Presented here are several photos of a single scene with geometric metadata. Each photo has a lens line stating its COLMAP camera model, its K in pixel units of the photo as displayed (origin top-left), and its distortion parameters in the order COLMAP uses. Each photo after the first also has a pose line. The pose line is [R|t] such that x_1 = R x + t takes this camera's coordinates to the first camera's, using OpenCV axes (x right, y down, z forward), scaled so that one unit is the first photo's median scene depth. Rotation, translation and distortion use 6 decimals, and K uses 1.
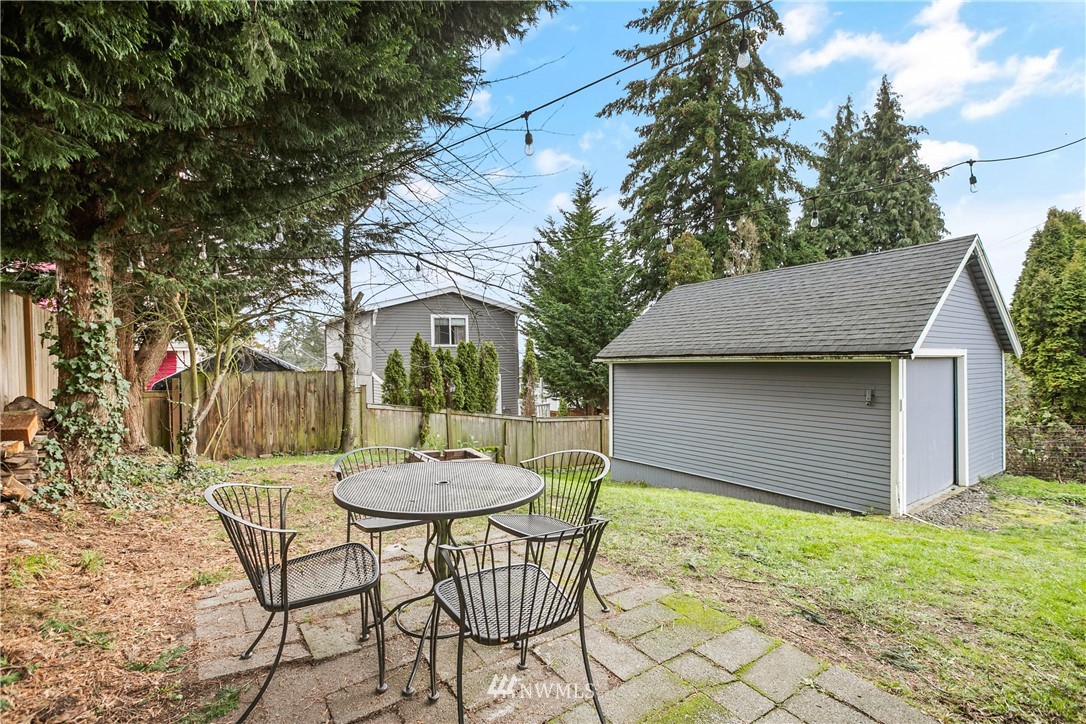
lens RADIAL K [[497.2, 0, 495.6], [0, 497.2, 359.8], [0, 0, 1]] dist [-0.013072, 0.004850]
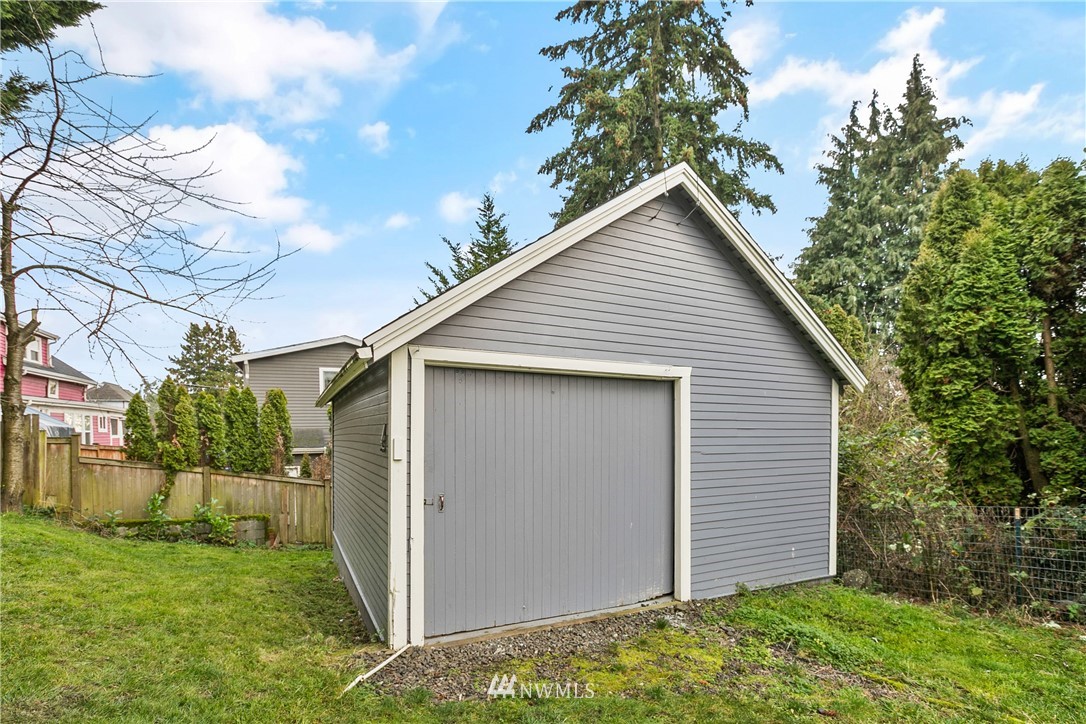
lens RADIAL K [[497.2, 0, 551.6], [0, 497.2, 443.0], [0, 0, 1]] dist [-0.013072, 0.004850]
pose [[0.990222, 0.011562, -0.139024, 0.592159], [-0.009840, 0.999866, 0.013070, 0.041940], [0.139156, -0.011574, 0.990203, 0.265356]]
